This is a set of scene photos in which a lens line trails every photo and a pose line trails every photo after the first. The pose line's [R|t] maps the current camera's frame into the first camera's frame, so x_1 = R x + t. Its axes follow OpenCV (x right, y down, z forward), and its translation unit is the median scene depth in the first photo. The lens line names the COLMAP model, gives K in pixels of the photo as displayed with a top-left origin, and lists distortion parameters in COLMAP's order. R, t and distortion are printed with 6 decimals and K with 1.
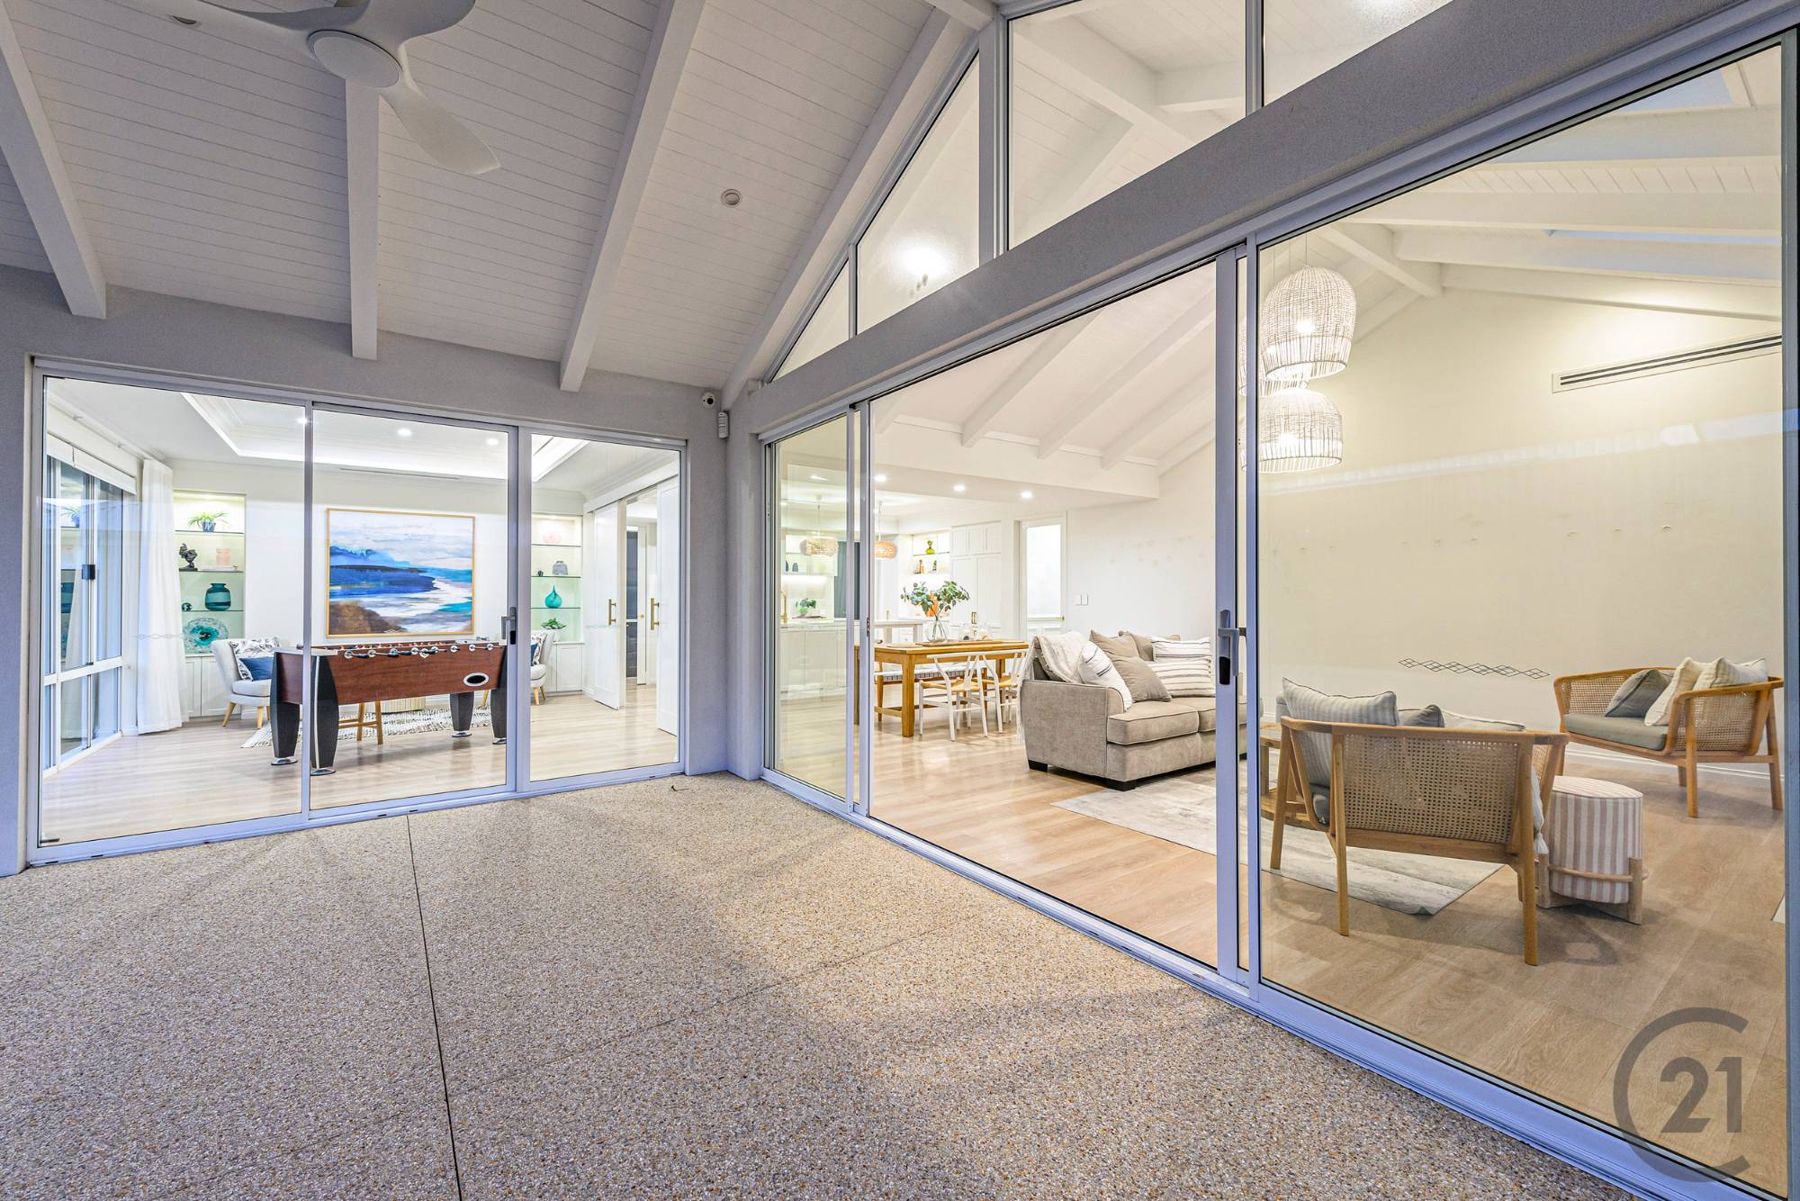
lens RADIAL K [[744.9, 0, 889.2], [0, 744.9, 601.1], [0, 0, 1]] dist [0.002326, -0.000008]
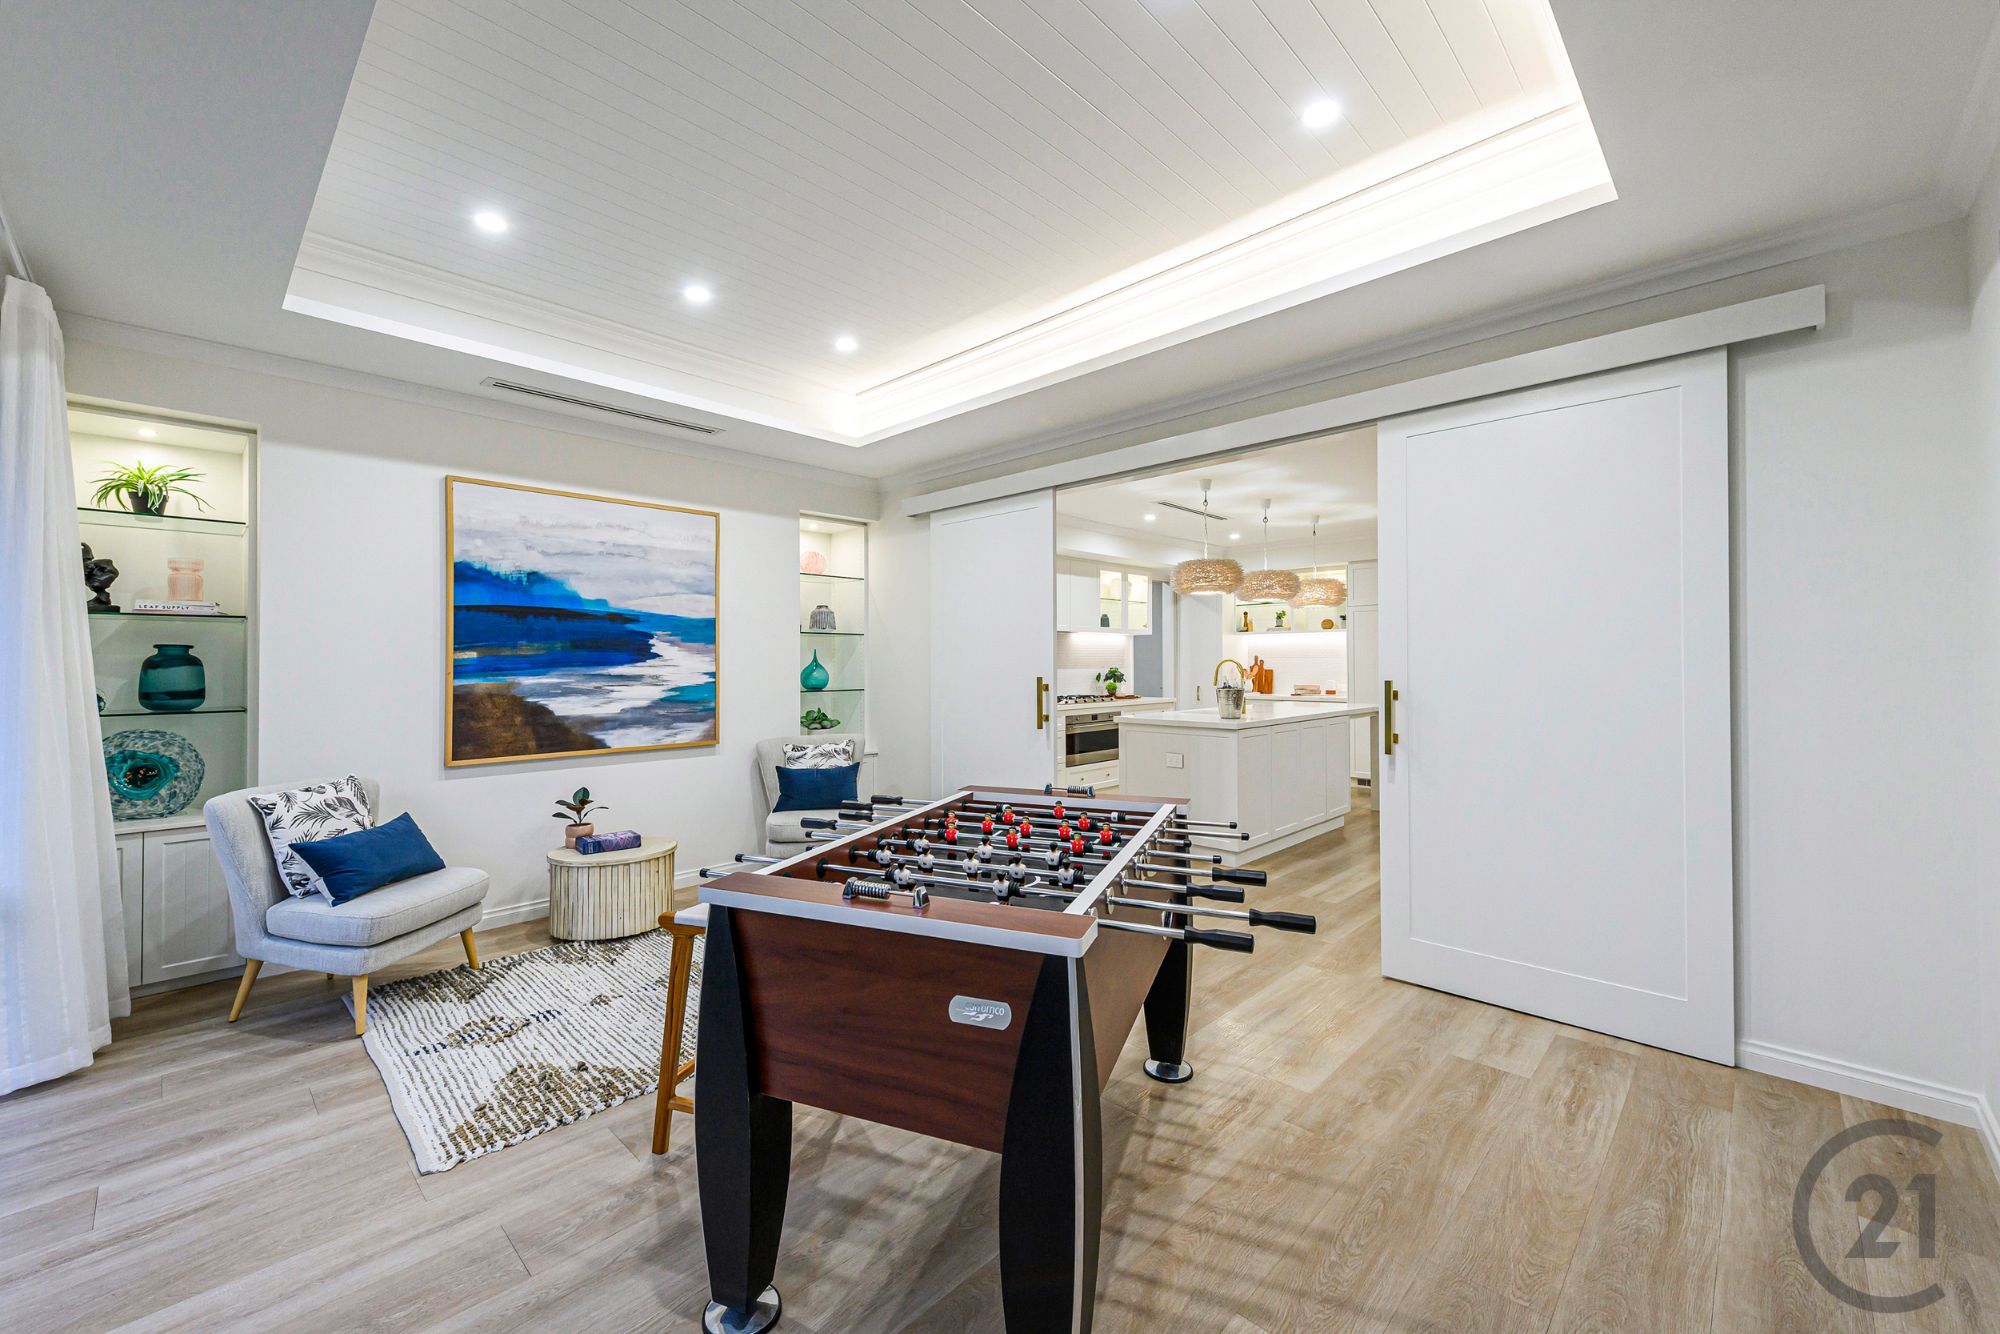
lens RADIAL K [[827.7, 0, 1008.6], [0, 827.7, 666.0], [0, 0, 1]] dist [0.002326, -0.000008]
pose [[0.984298, -0.002081, 0.176501, -0.501839], [0.001544, 0.999994, 0.003177, -0.012242], [-0.176506, -0.002854, 0.984295, 0.447420]]
